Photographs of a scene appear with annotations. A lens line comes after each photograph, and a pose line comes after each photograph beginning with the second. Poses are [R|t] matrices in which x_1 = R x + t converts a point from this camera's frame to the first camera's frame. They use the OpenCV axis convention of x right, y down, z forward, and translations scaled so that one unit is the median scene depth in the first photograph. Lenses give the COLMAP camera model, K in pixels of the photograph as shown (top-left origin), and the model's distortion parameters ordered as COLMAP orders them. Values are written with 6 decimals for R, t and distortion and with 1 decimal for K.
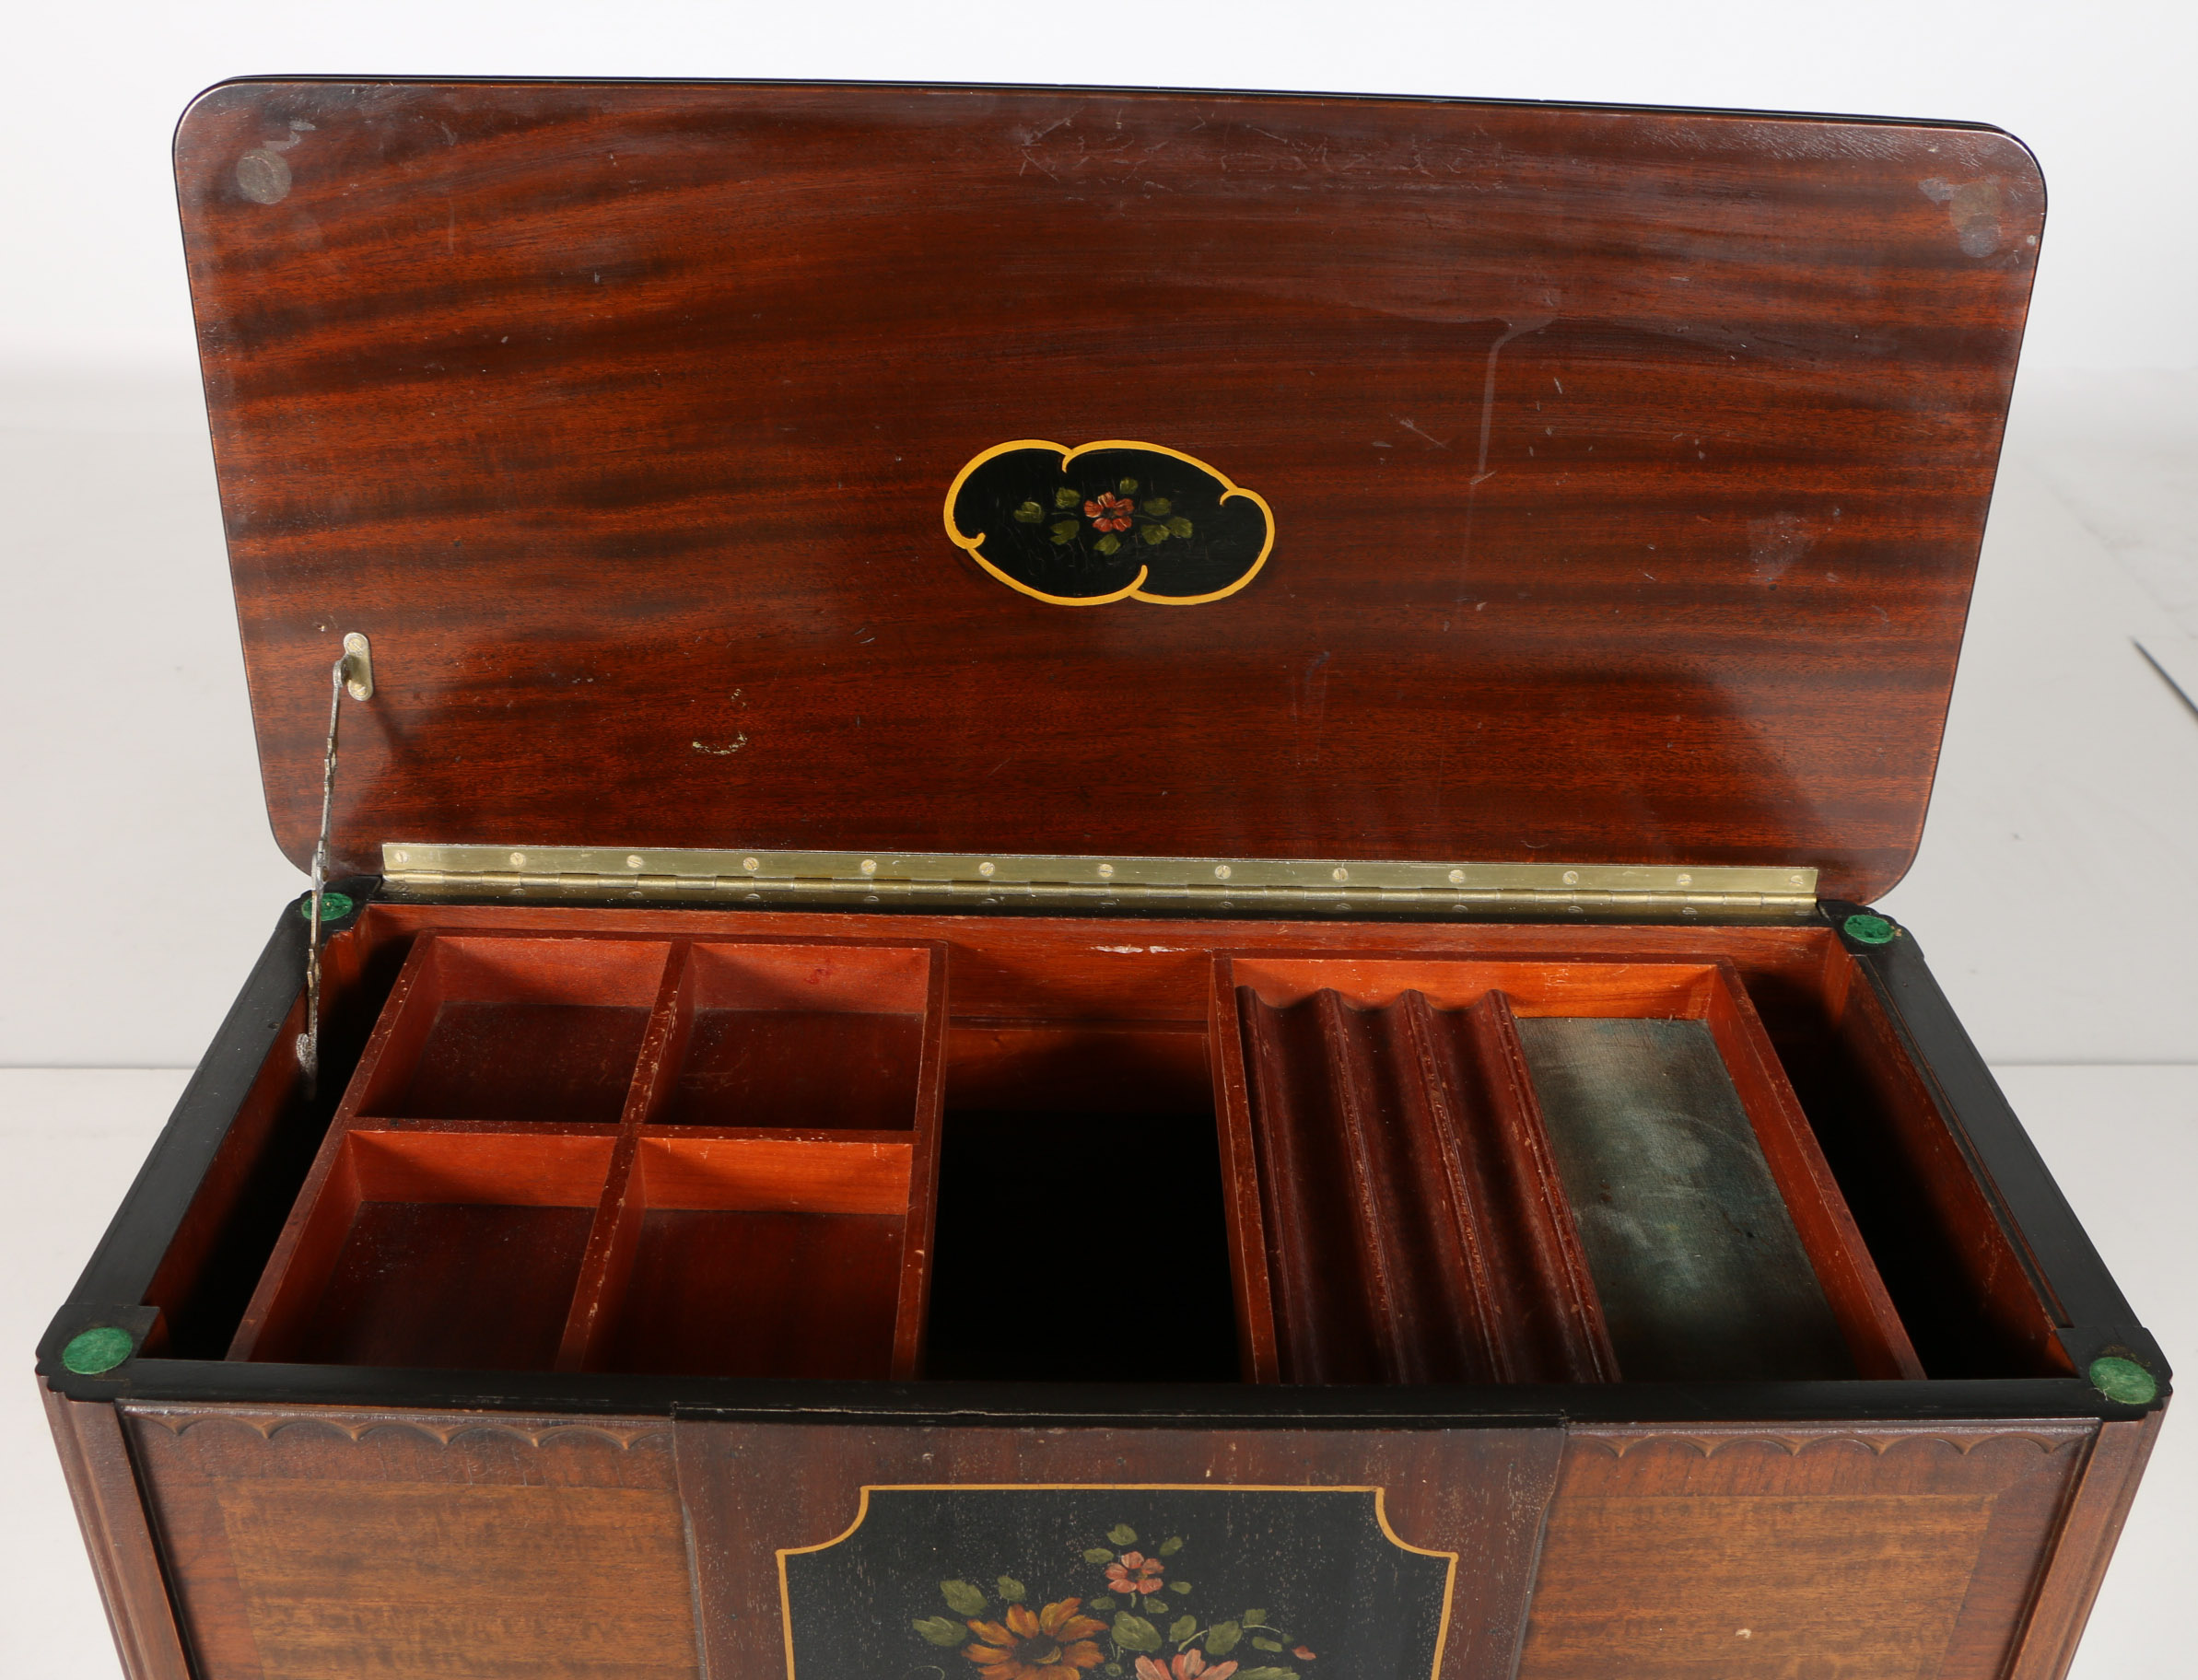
lens RADIAL K [[2235.9, 0, 1112.9], [0, 2235.9, 856.1], [0, 0, 1]] dist [-0.093789, 0.000000]
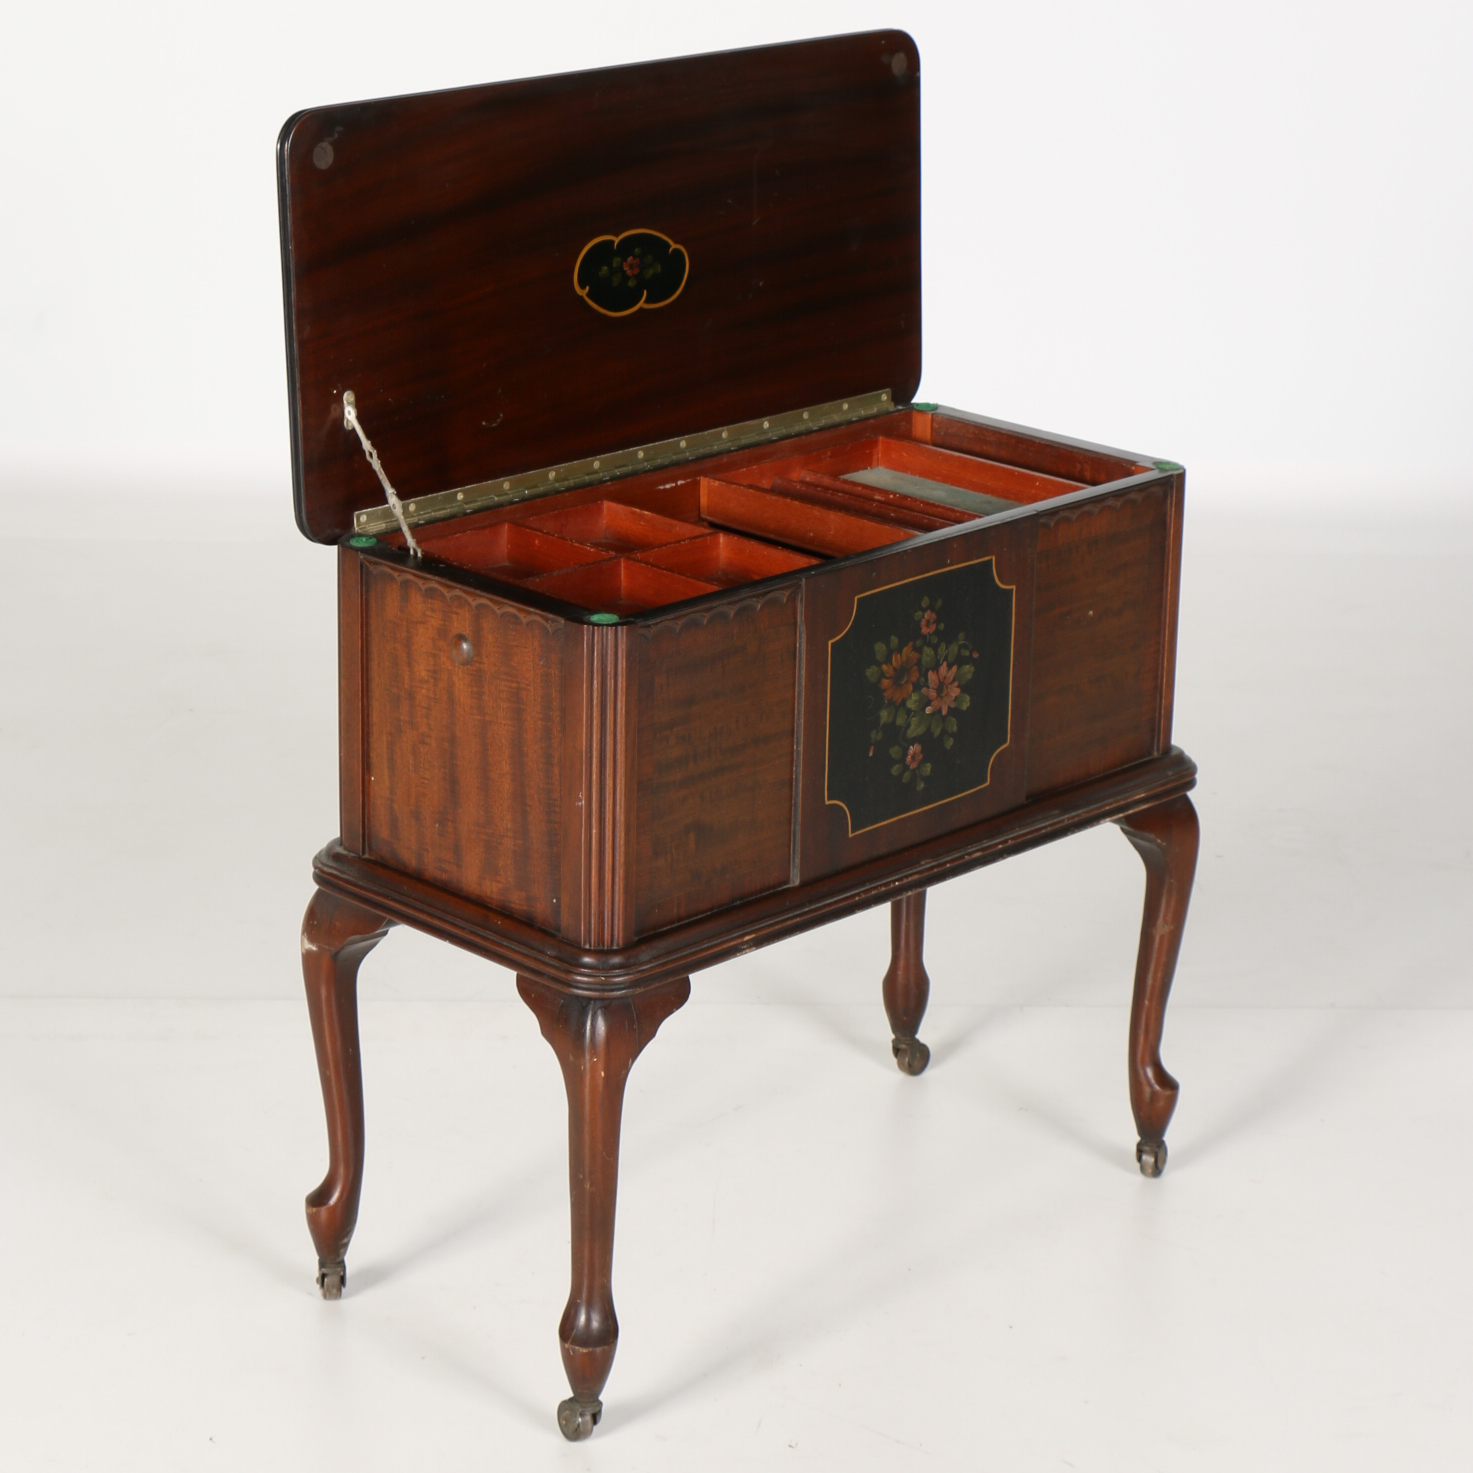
lens RADIAL K [[3712.8, 0, 735.6], [0, 3712.8, 732.0], [0, 0, 1]] dist [0.025277, 0.000000]
pose [[0.715666, -0.242964, 0.654821, -2.295980], [0.352253, 0.935133, -0.038013, 0.416349], [-0.603109, 0.257867, 0.754828, -1.554716]]
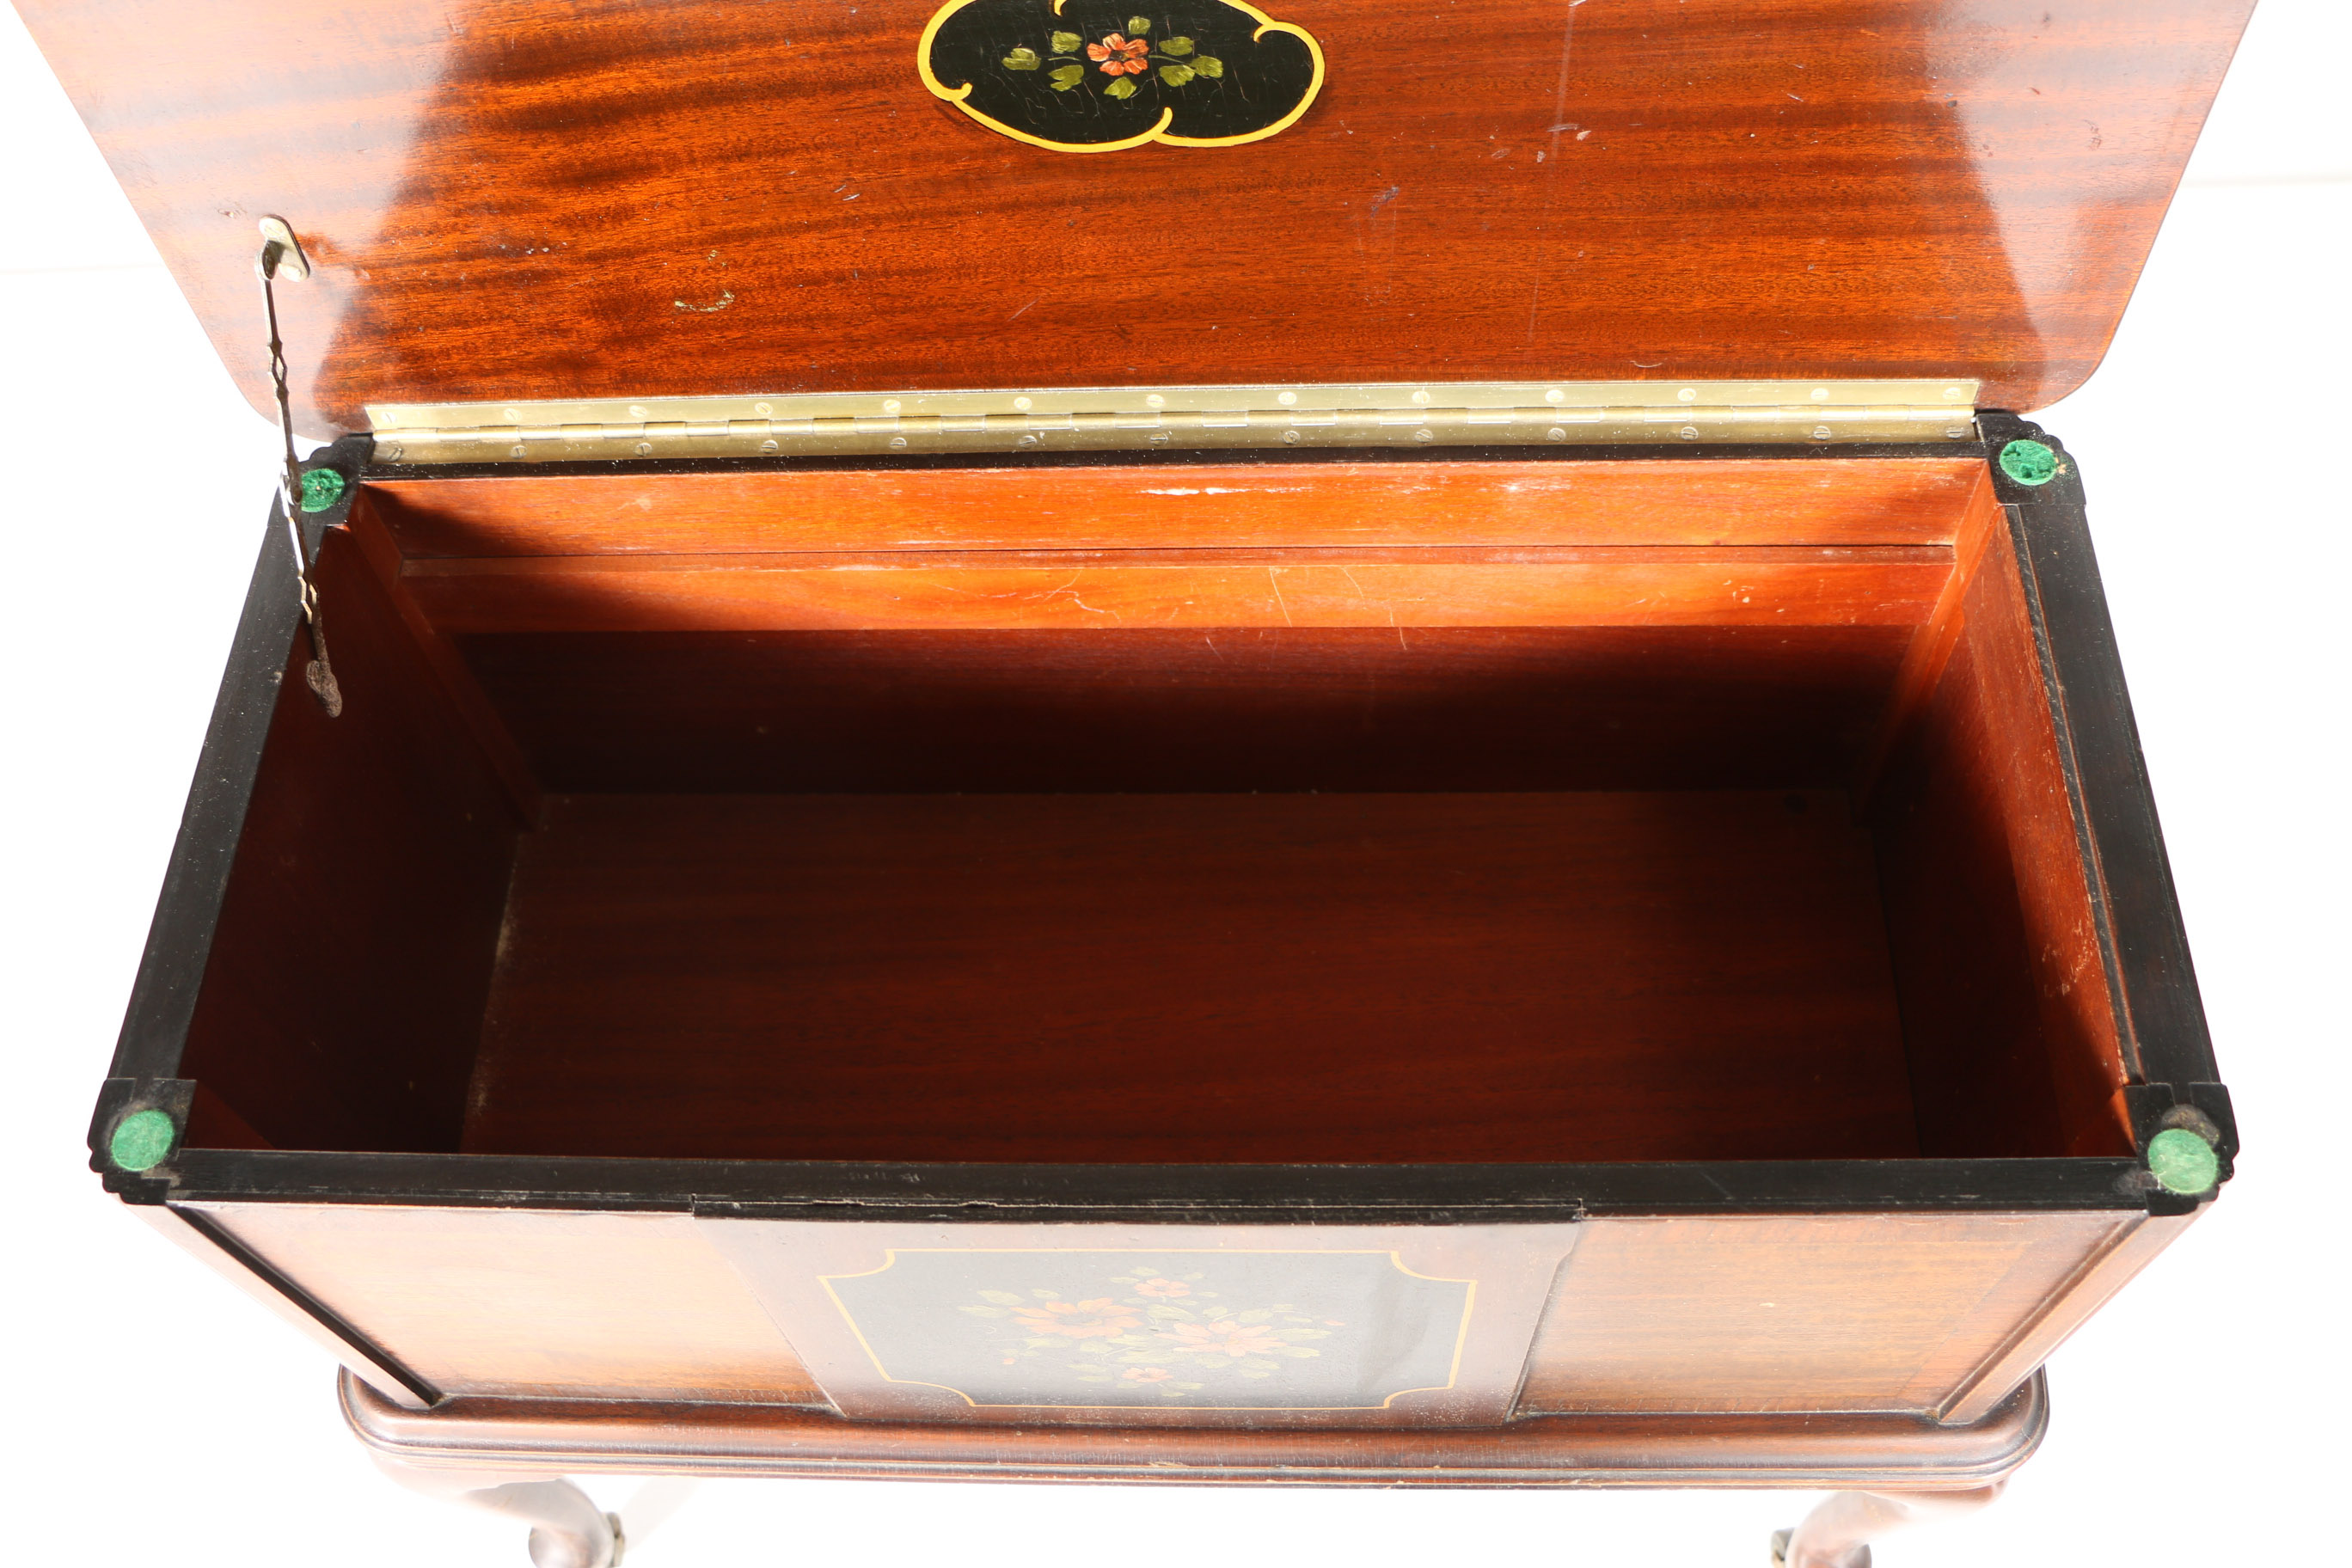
lens RADIAL K [[2168.7, 0, 1170.1], [0, 2168.7, 774.3], [0, 0, 1]] dist [-0.077040, 0.000000]
pose [[0.995810, -0.006007, -0.091247, 0.086458], [0.049692, 0.873203, 0.484817, -0.302456], [0.076765, -0.487320, 0.869842, 0.191604]]
